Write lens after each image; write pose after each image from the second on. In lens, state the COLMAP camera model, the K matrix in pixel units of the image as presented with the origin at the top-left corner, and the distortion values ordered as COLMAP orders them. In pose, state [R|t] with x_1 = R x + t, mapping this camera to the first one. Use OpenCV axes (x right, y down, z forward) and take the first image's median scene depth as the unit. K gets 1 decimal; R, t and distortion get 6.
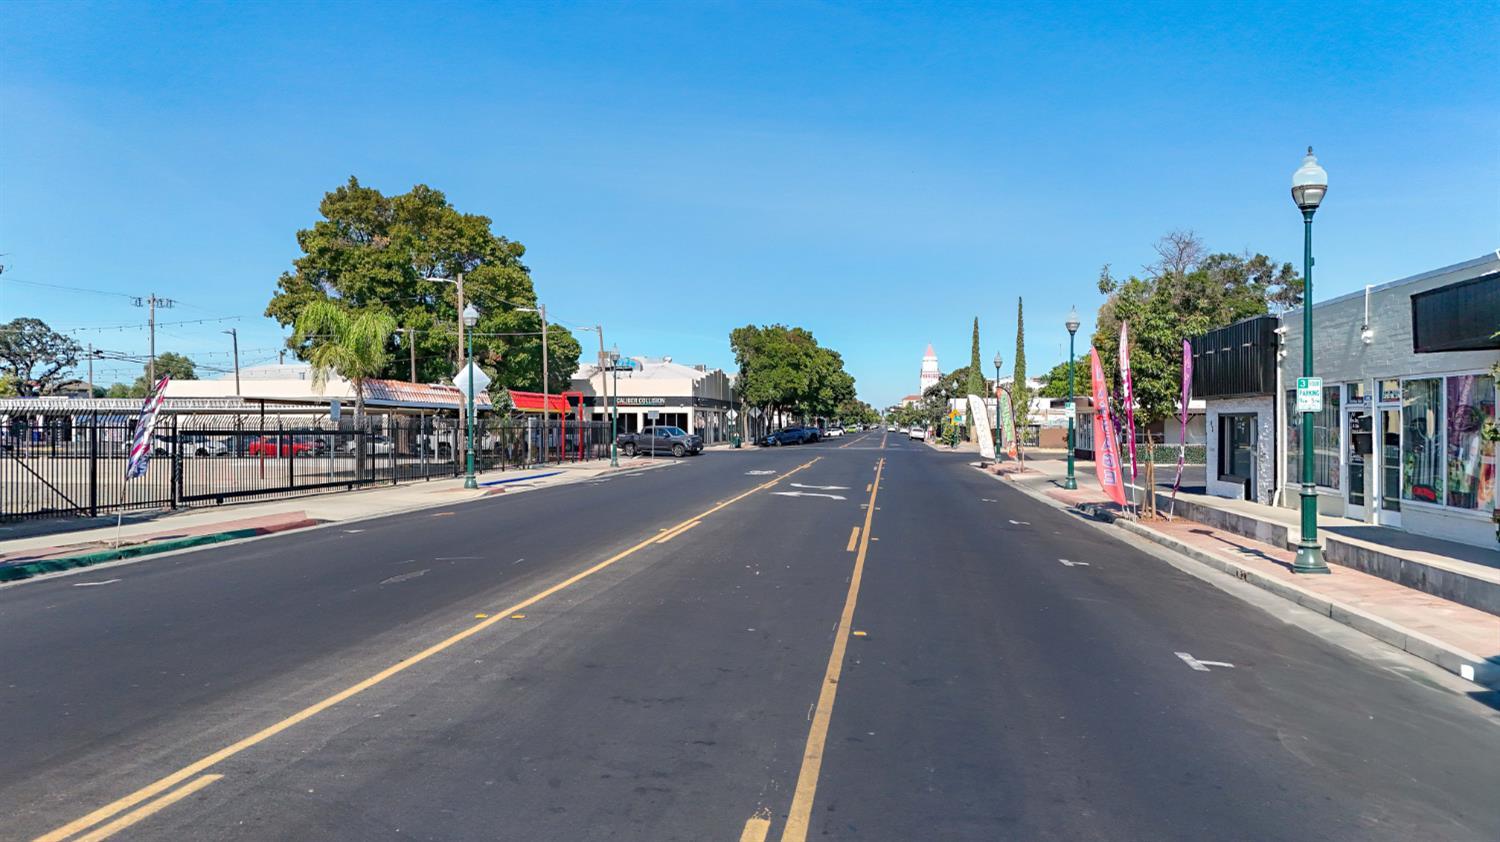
lens RADIAL K [[1097.3, 0, 748.7], [0, 1097.3, 432.5], [0, 0, 1]] dist [0.070243, -0.059442]
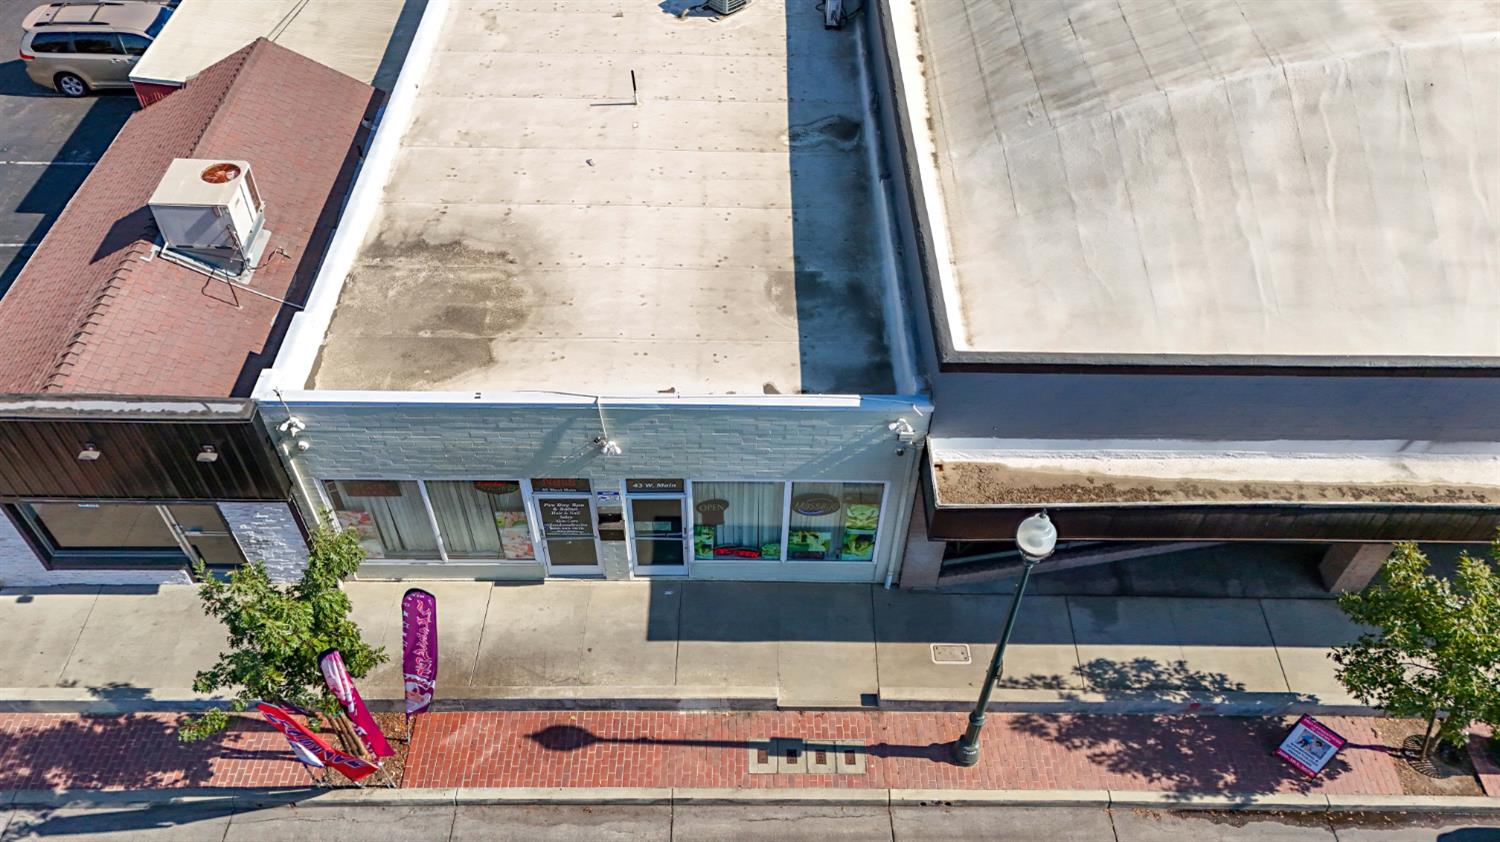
lens RADIAL K [[1097.3, 0, 748.5], [0, 1097.3, 427.1], [0, 0, 1]] dist [0.070243, -0.059442]
pose [[-0.130475, -0.729663, 0.671244, 0.007974], [-0.008013, 0.677785, 0.735216, -0.200976], [-0.991419, 0.090549, -0.094281, 0.291252]]
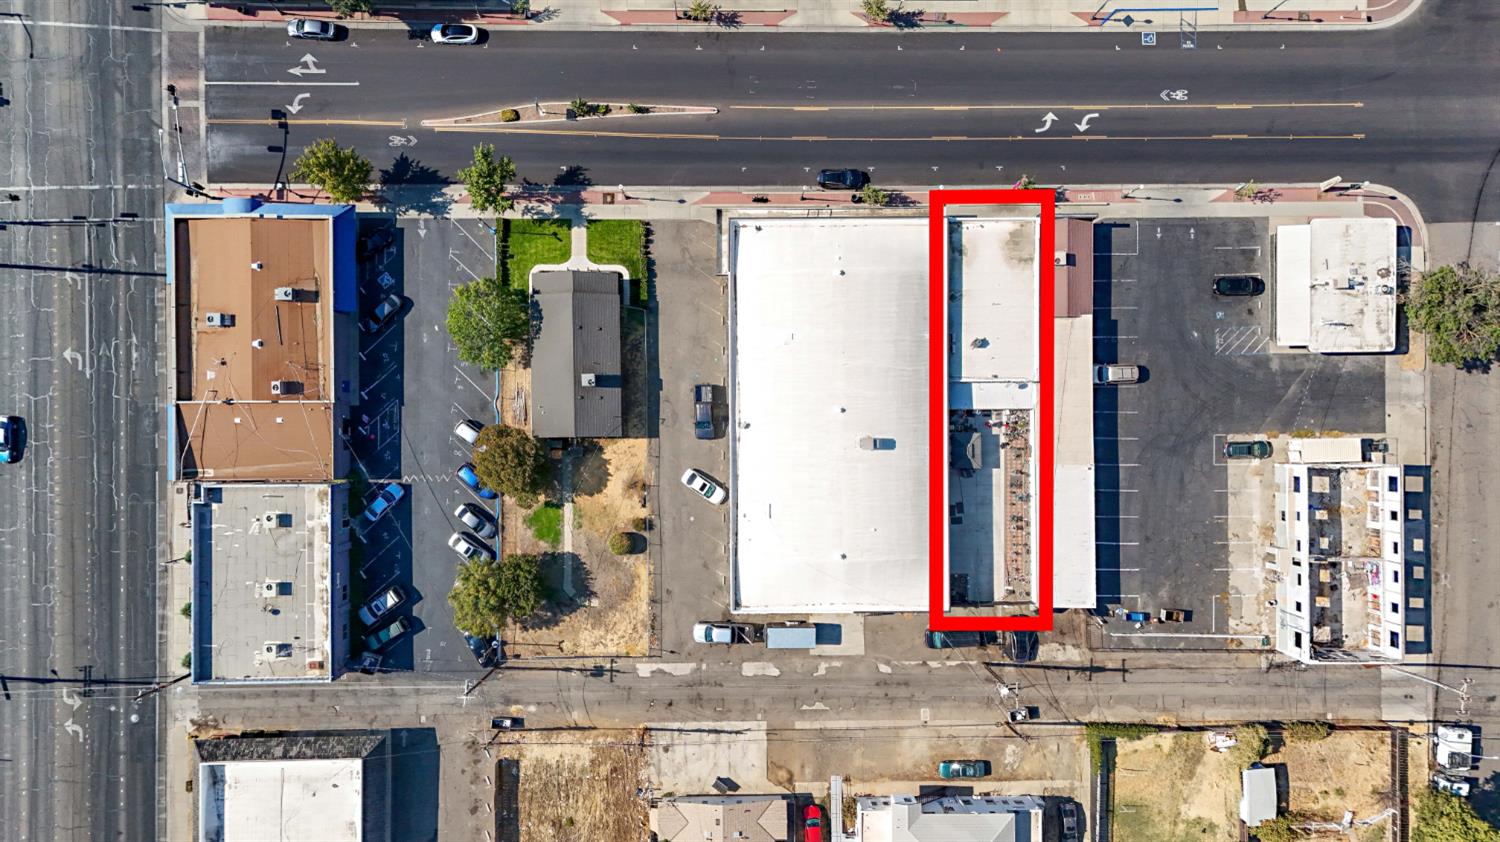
lens RADIAL K [[1097.3, 0, 750.3], [0, 1097.3, 409.6], [0, 0, 1]] dist [0.070243, -0.059442]
pose [[0.130490, 0.991446, -0.002770, 0.408437], [-0.023299, 0.005859, 0.999711, -1.677091], [0.991176, -0.130387, 0.023864, -0.136131]]
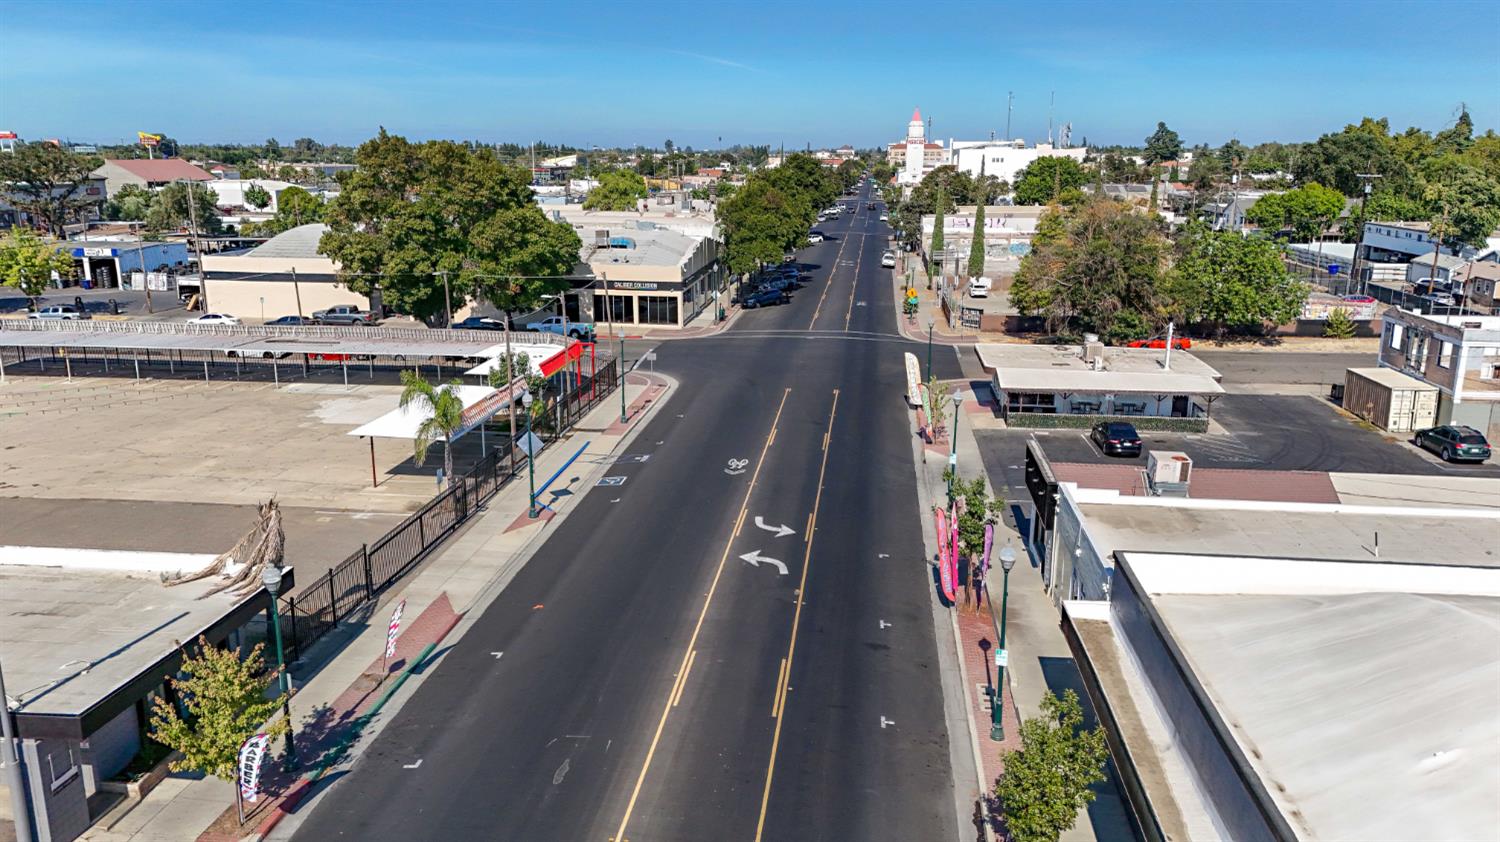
lens RADIAL K [[1097.3, 0, 746.0], [0, 1097.3, 433.7], [0, 0, 1]] dist [0.070243, -0.059442]
pose [[0.999946, 0.000566, 0.010409, 0.005300], [-0.003056, 0.970564, 0.240825, -0.202973], [-0.009967, -0.240844, 0.970513, -0.187224]]
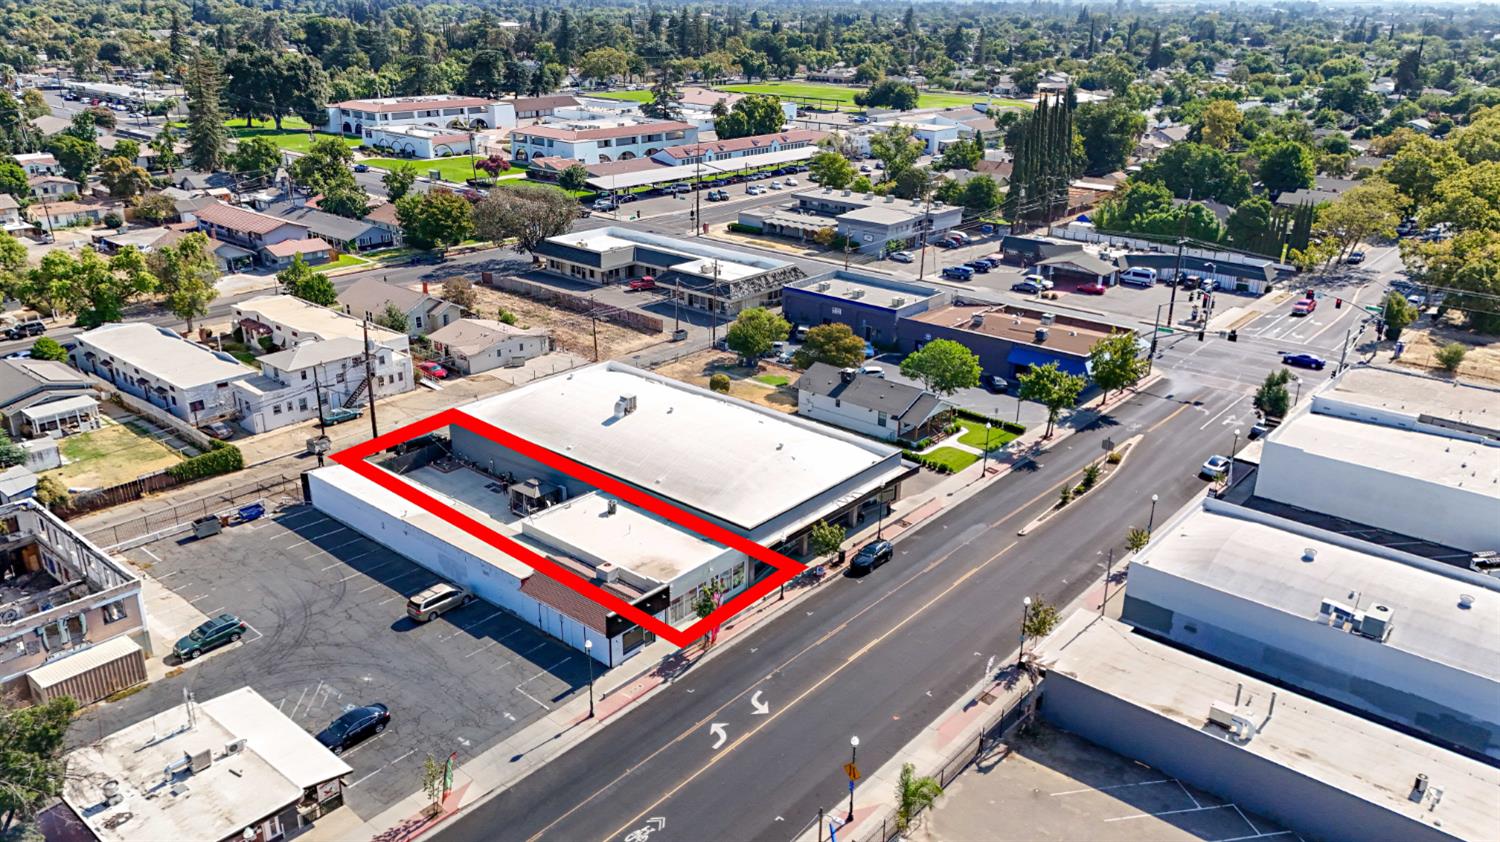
lens RADIAL K [[1097.3, 0, 753.4], [0, 1097.3, 406.1], [0, 0, 1]] dist [0.070243, -0.059442]
pose [[-0.838651, -0.200310, 0.506499, -0.467558], [-0.009263, 0.935030, 0.354447, -0.640272], [-0.544591, 0.292566, -0.786019, 1.195301]]
